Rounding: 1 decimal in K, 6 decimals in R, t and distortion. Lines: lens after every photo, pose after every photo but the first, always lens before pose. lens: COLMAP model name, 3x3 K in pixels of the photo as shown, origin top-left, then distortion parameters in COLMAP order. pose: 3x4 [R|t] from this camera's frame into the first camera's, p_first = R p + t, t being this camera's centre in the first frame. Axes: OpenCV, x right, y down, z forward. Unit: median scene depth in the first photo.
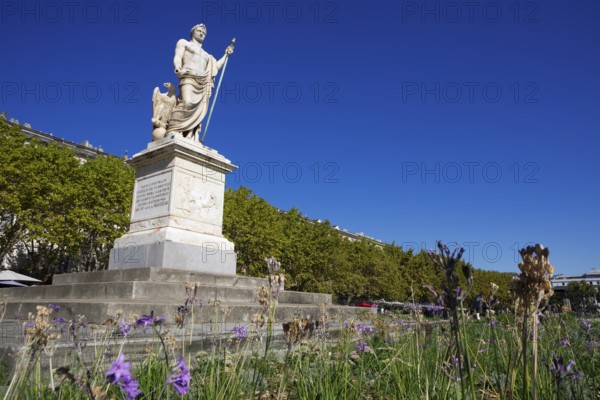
lens RADIAL K [[411.5, 0, 296.1], [0, 411.5, 195.3], [0, 0, 1]] dist [-0.030226, 0.015471]
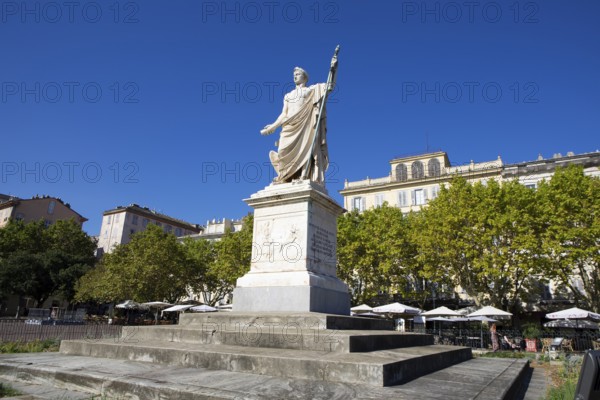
lens RADIAL K [[411.5, 0, 300.8], [0, 411.5, 199.6], [0, 0, 1]] dist [-0.030226, 0.015471]
pose [[0.105515, -0.306044, -0.946152, 0.676275], [0.237857, 0.931612, -0.274815, 0.187571], [0.965552, -0.196052, 0.171094, 0.799758]]
